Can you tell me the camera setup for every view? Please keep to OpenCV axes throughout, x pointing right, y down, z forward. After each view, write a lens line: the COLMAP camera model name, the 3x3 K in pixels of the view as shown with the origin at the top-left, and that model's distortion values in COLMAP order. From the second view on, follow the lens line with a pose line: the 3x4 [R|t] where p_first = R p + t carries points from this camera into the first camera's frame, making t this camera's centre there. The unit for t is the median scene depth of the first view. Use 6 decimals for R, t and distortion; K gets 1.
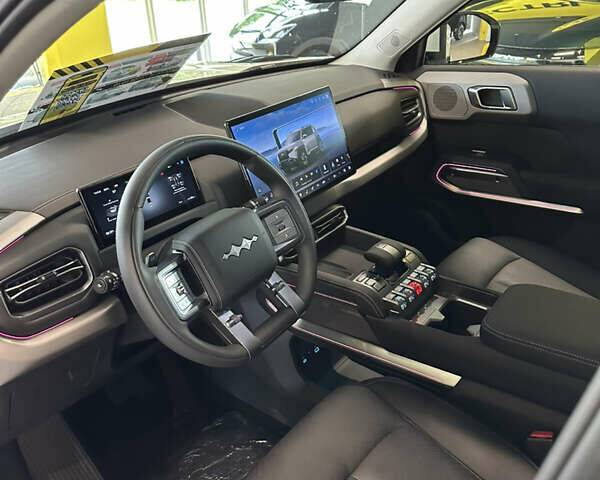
lens RADIAL K [[554.0, 0, 290.5], [0, 554.0, 237.9], [0, 0, 1]] dist [0.160992, -0.280884]
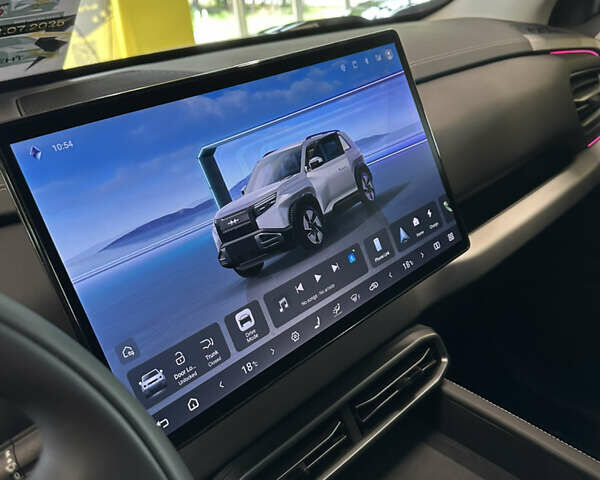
lens RADIAL K [[554.0, 0, 290.5], [0, 554.0, 237.9], [0, 0, 1]] dist [0.160992, -0.280884]
pose [[0.981265, 0.006181, -0.192563, 0.076134], [-0.010130, 0.999758, -0.019531, -0.124096], [0.192396, 0.021116, 0.981090, 0.632601]]
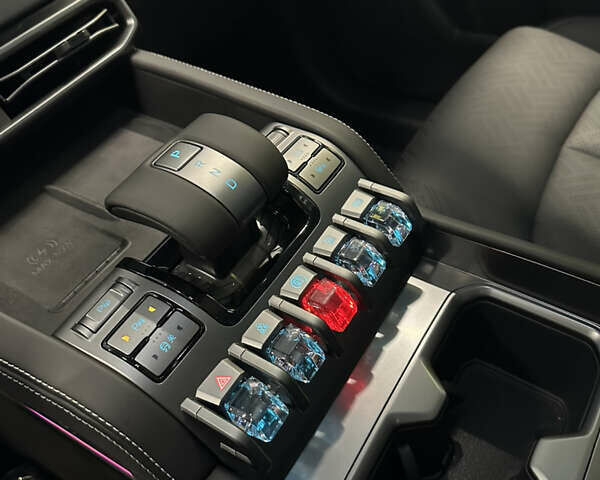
lens RADIAL K [[554.0, 0, 290.5], [0, 554.0, 237.9], [0, 0, 1]] dist [0.160992, -0.280884]
pose [[0.993501, -0.111769, -0.021515, 0.197172], [0.112059, 0.927358, 0.357002, -0.031404], [-0.019949, -0.357093, 0.933856, 0.710474]]
